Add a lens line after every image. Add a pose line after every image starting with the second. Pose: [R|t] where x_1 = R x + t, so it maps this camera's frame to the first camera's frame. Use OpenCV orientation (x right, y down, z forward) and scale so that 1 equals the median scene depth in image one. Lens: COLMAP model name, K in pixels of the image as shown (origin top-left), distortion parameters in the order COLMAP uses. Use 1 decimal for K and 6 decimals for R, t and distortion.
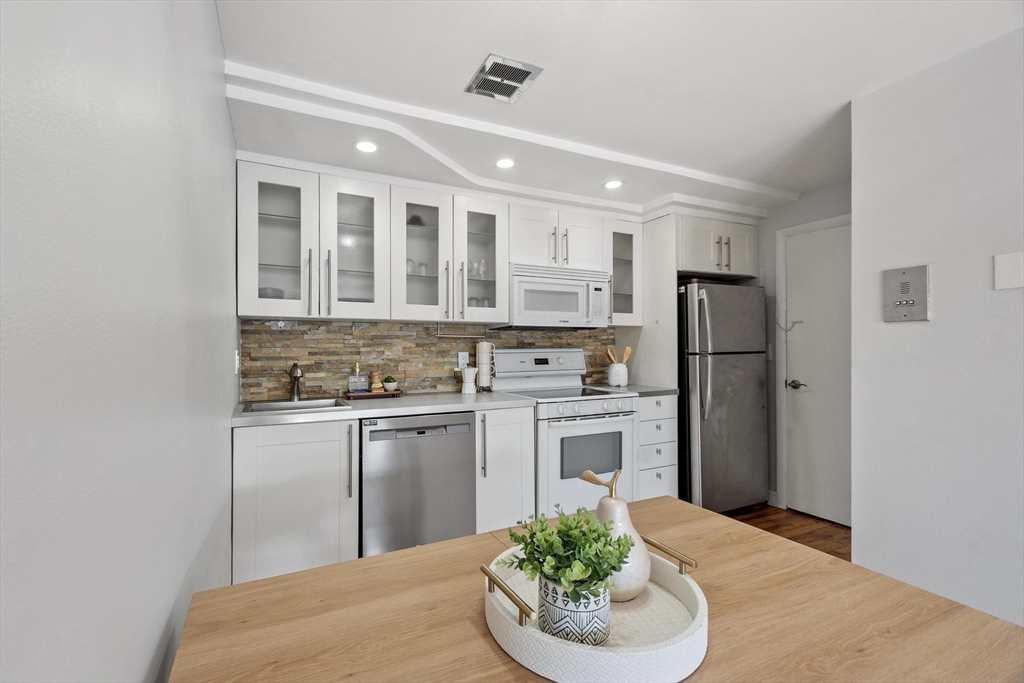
lens RADIAL K [[446.6, 0, 484.4], [0, 446.6, 347.3], [0, 0, 1]] dist [-0.001955, 0.000855]
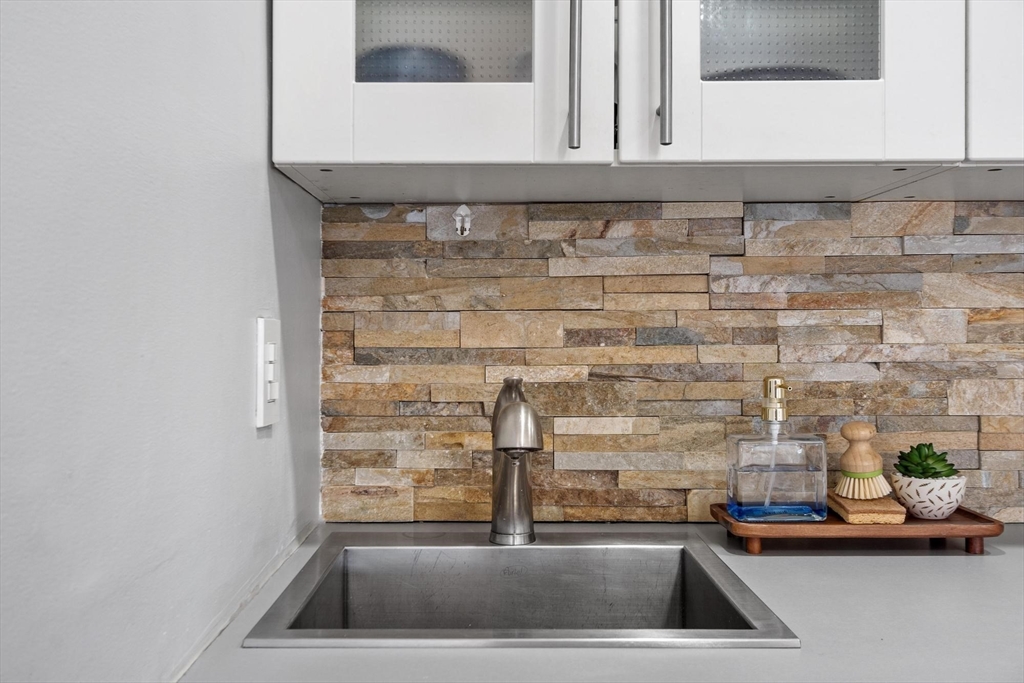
lens RADIAL K [[952.4, 0, 481.6], [0, 952.4, 331.4], [0, 0, 1]] dist [0.017740, 0.000000]
pose [[0.896796, 0.002981, -0.442435, -0.203594], [-0.000161, 0.999979, 0.006411, 0.007857], [0.442445, -0.005678, 0.896778, 0.508546]]
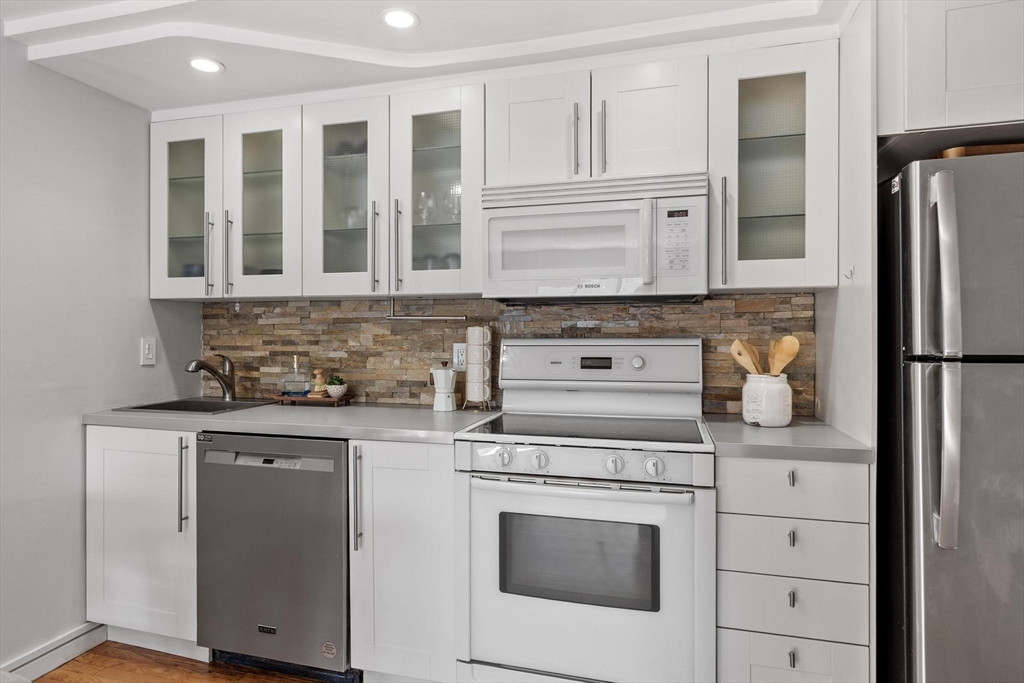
lens RADIAL K [[597.6, 0, 482.7], [0, 597.6, 335.3], [0, 0, 1]] dist [0.003575, -0.002079]
pose [[0.742645, 0.006694, -0.669652, 0.604991], [-0.002013, 0.999968, 0.007763, -0.007693], [0.669682, -0.004417, 0.742635, 0.460107]]
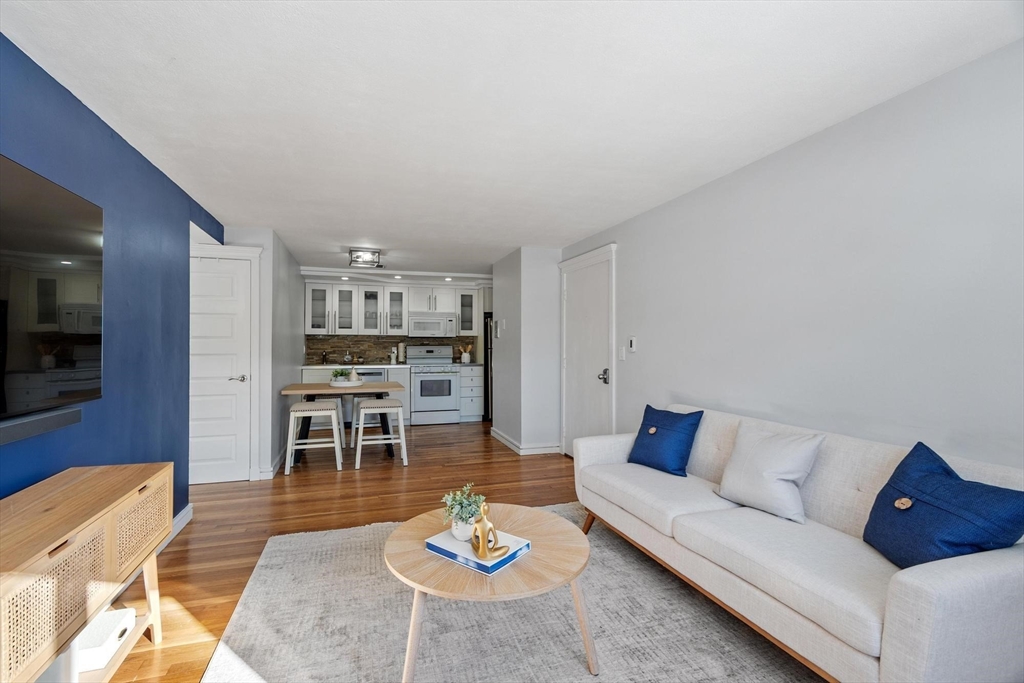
lens RADIAL K [[446.6, 0, 486.1], [0, 446.6, 342.6], [0, 0, 1]] dist [-0.001955, 0.000855]
pose [[0.987510, 0.004804, -0.157485, 0.930609], [-0.005562, 0.999975, -0.004371, -0.006524], [0.157460, 0.005192, 0.987512, -1.467835]]
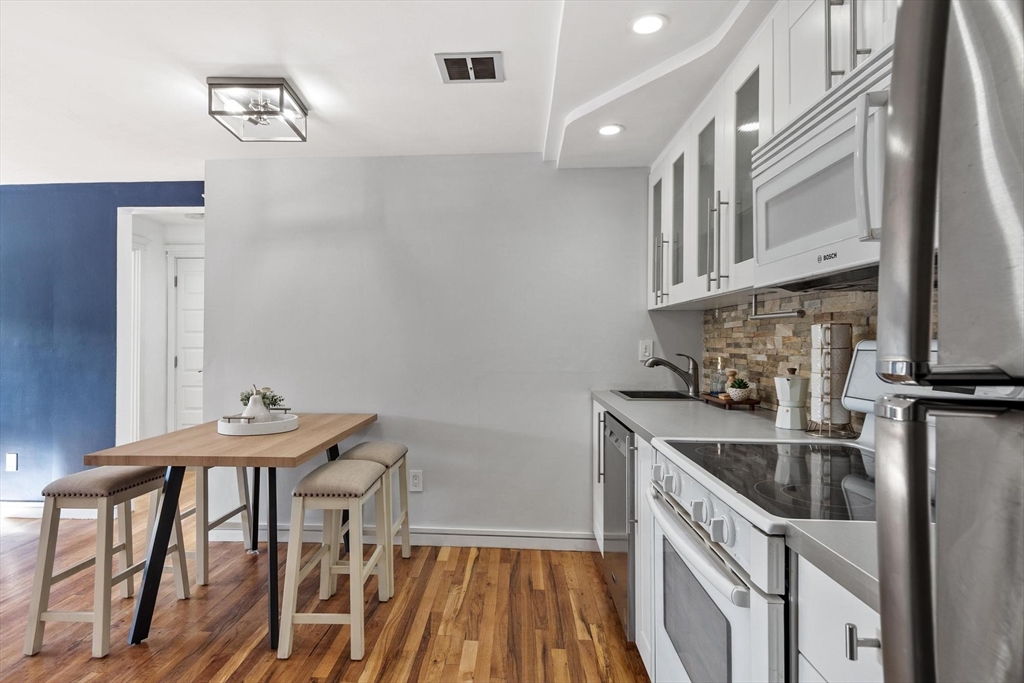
lens RADIAL K [[539.4, 0, 503.7], [0, 539.4, 342.9], [0, 0, 1]] dist [0.005961, 0.000320]
pose [[-0.464140, 0.008852, -0.885718, 0.706398], [0.001024, 0.999955, 0.009457, 0.000663], [0.885761, 0.003483, -0.464128, 1.082736]]
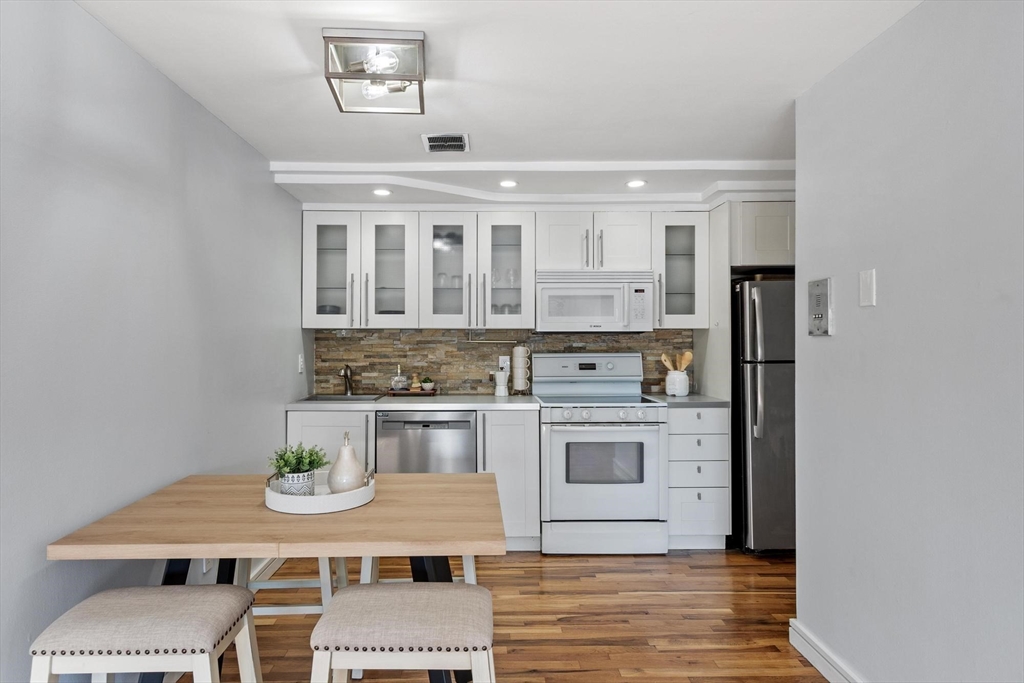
lens RADIAL K [[597.6, 0, 483.3], [0, 597.6, 339.5], [0, 0, 1]] dist [0.003575, -0.002079]
pose [[0.906860, 0.002874, -0.421423, 0.561290], [-0.002030, 0.999995, 0.002451, -0.035244], [0.421428, -0.001367, 0.906861, -0.314216]]
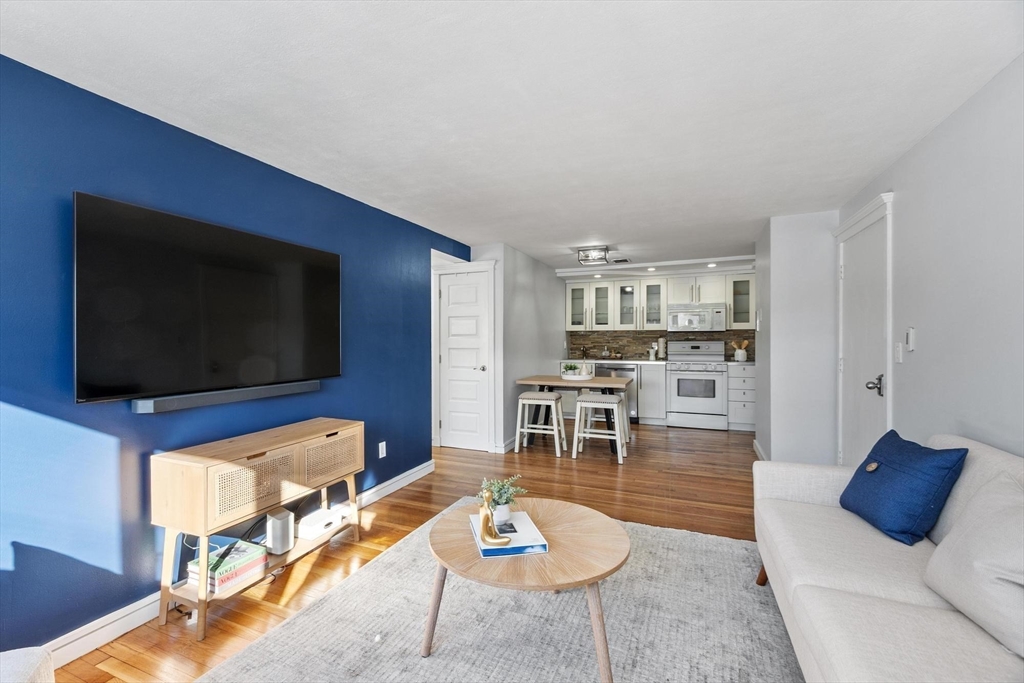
lens RADIAL K [[446.6, 0, 483.8], [0, 446.6, 342.5], [0, 0, 1]] dist [-0.001955, 0.000855]
pose [[0.639984, 0.007439, -0.768353, 1.309615], [-0.000686, 0.999958, 0.009110, -0.011478], [0.768388, -0.005303, 0.639962, -1.293821]]
